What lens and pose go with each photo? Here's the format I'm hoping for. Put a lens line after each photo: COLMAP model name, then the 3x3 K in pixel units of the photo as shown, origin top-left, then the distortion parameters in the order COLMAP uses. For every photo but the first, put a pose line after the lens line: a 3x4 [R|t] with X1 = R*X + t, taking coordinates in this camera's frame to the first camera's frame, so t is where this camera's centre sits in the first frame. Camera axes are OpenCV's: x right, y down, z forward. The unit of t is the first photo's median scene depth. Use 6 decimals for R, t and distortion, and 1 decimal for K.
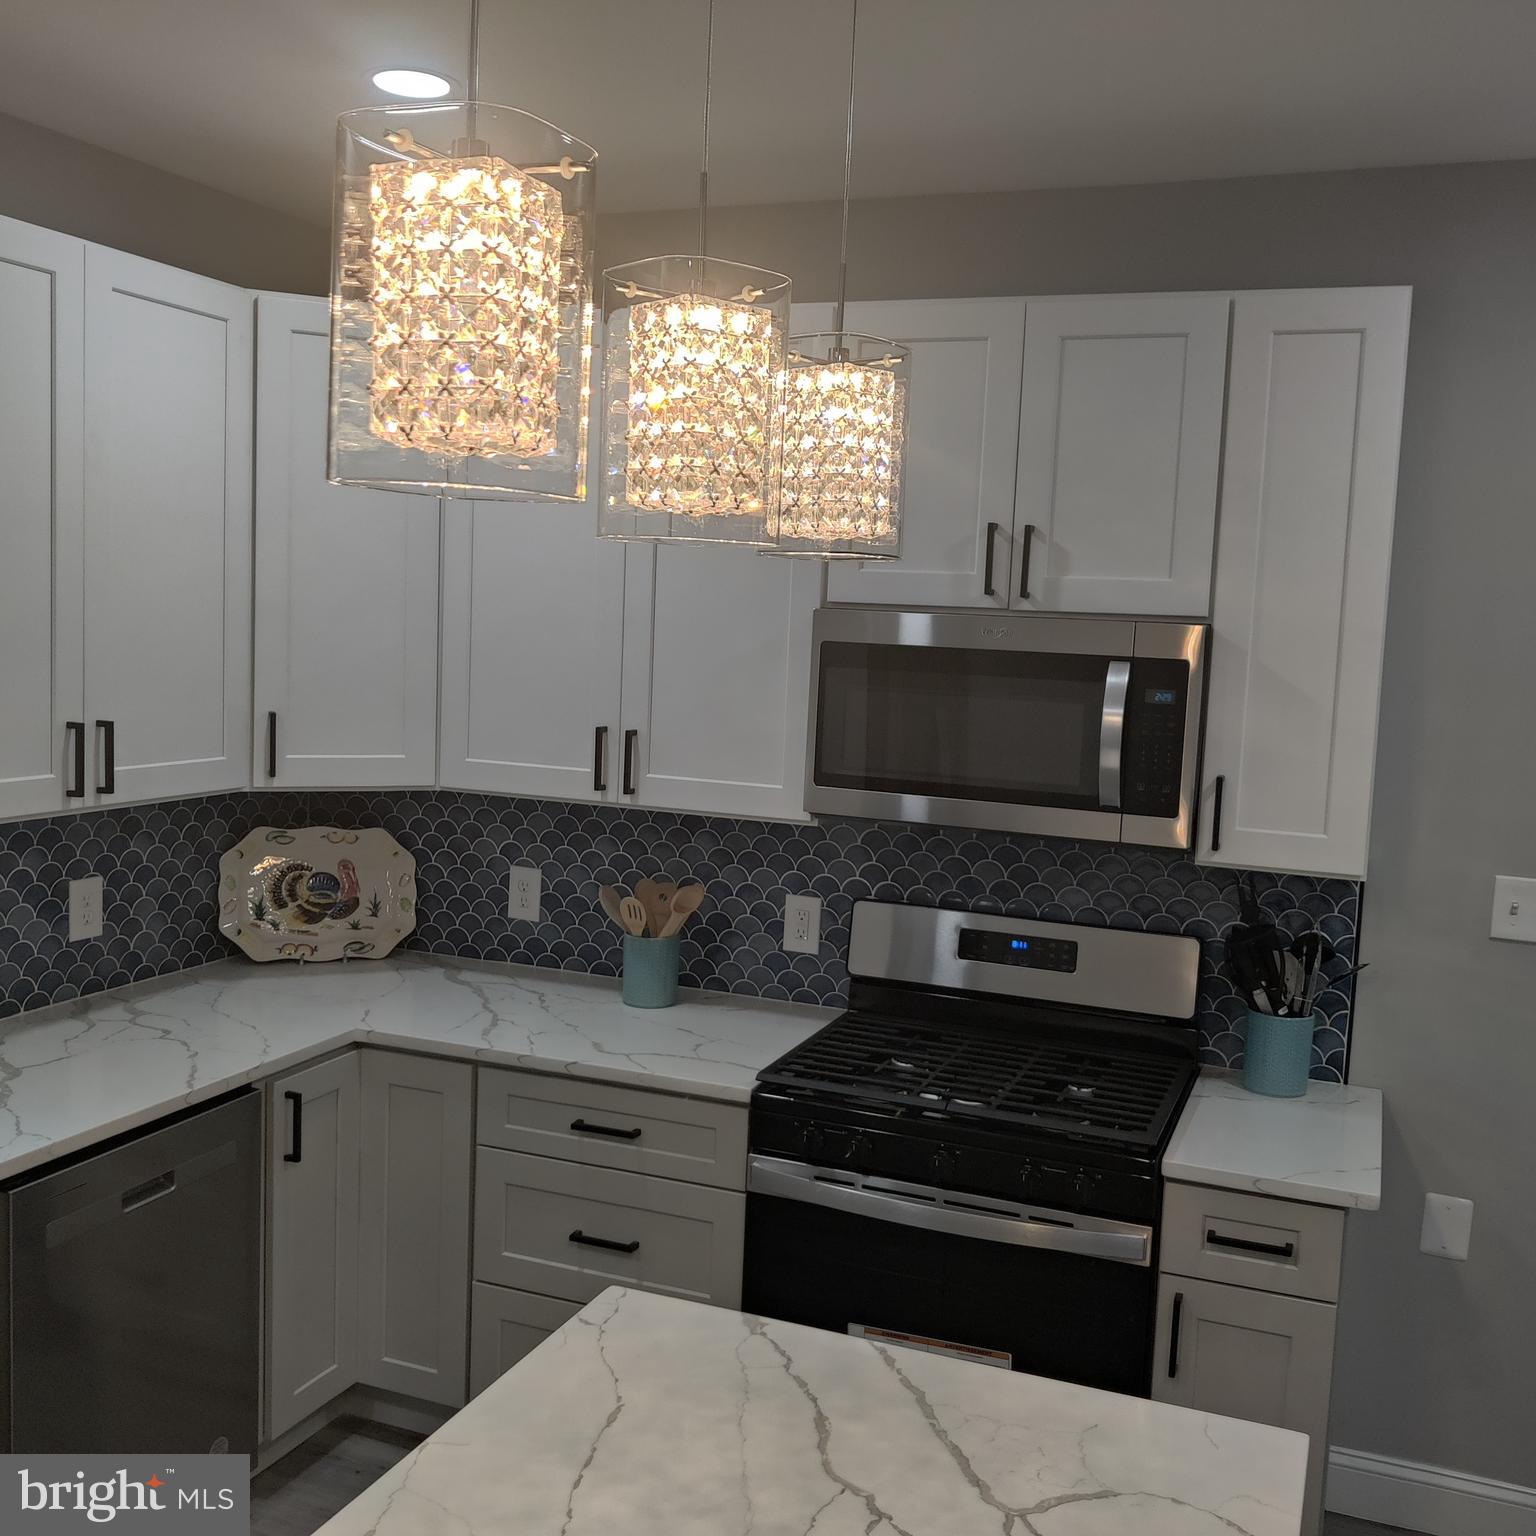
lens RADIAL K [[1562.6, 0, 797.3], [0, 1562.6, 763.2], [0, 0, 1]] dist [0.123125, -0.307586]
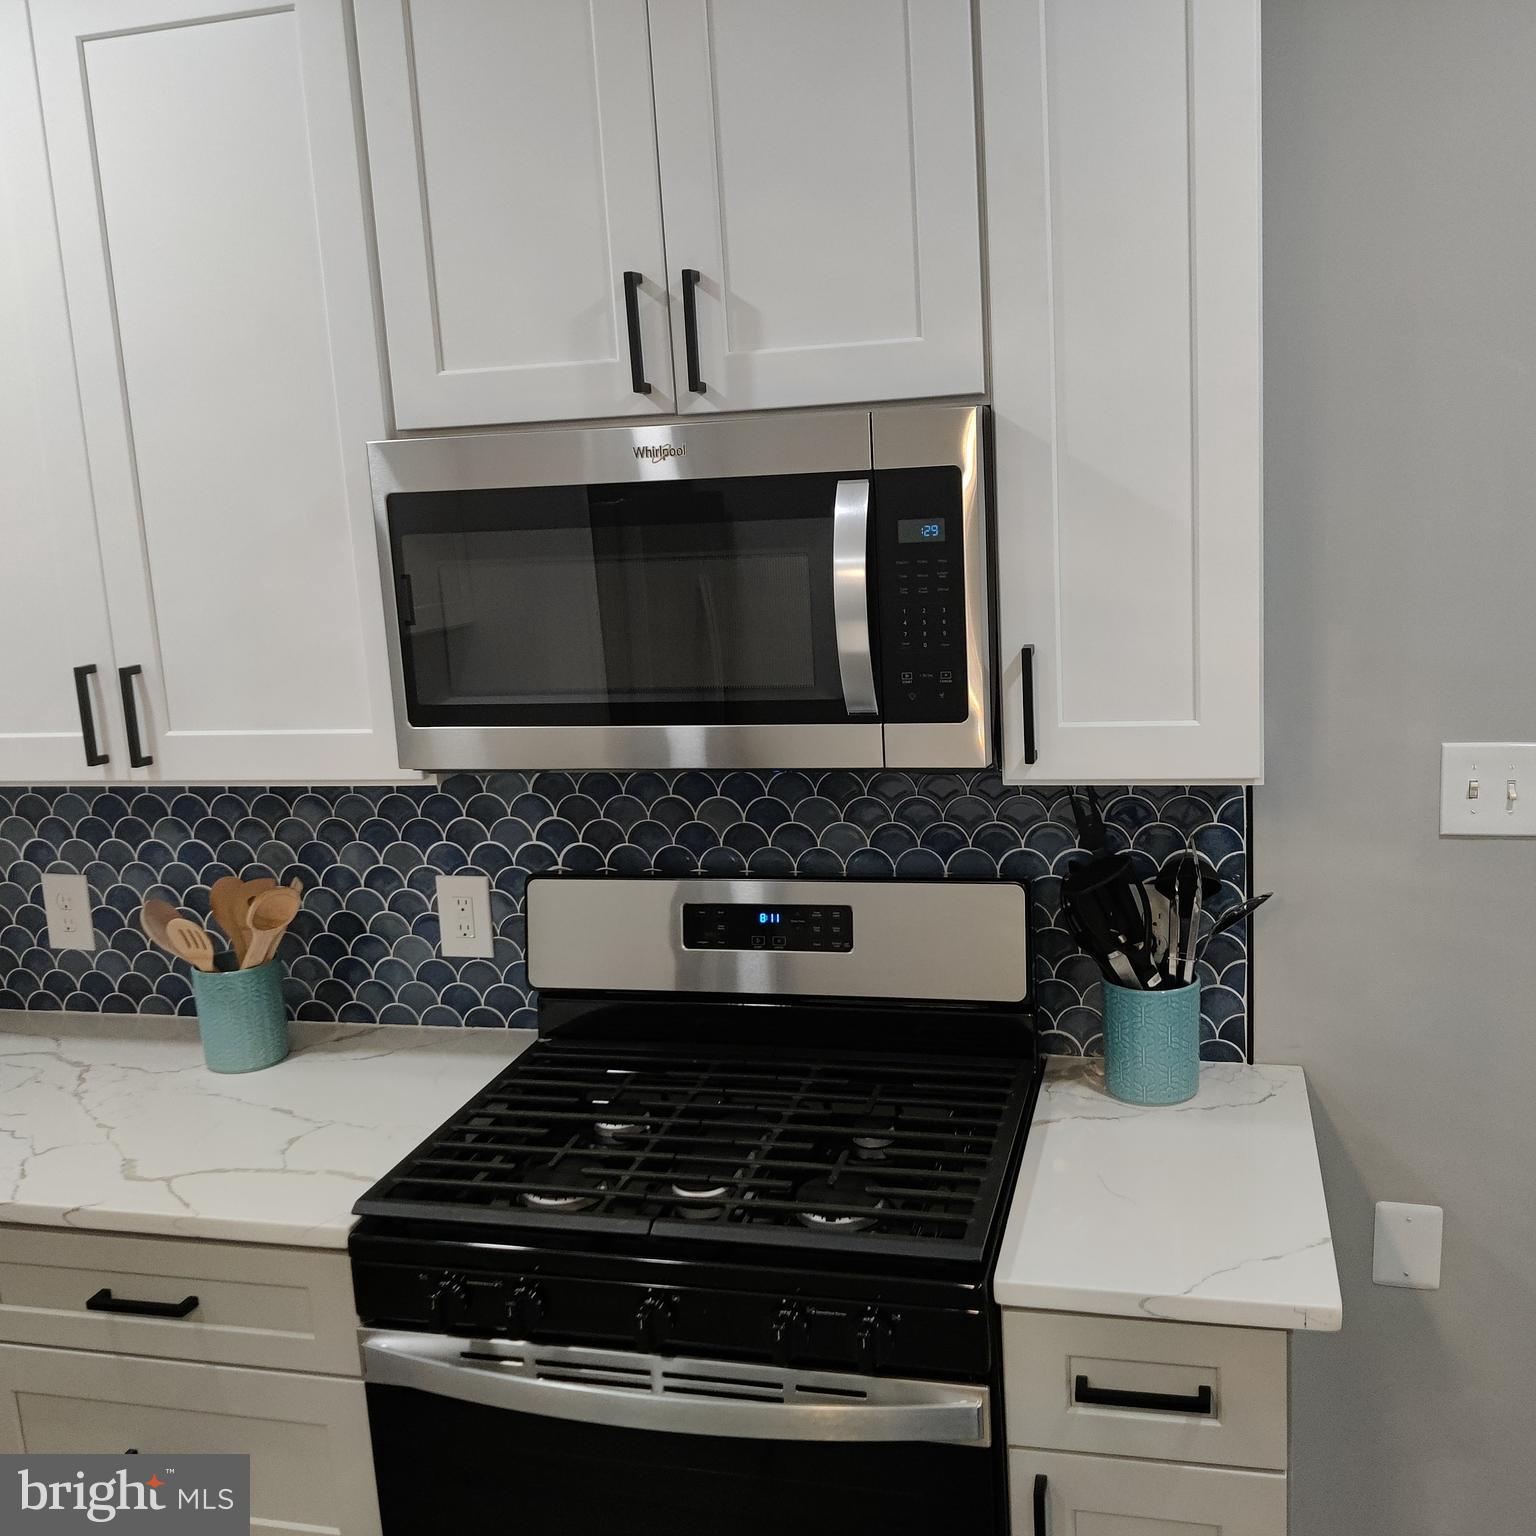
lens RADIAL K [[1562.6, 0, 797.3], [0, 1562.6, 763.2], [0, 0, 1]] dist [0.123125, -0.307586]
pose [[0.988639, -0.118477, 0.092503, 0.102680], [0.109864, 0.989563, 0.093243, -0.012999], [-0.102585, -0.082021, 0.991337, 0.346308]]
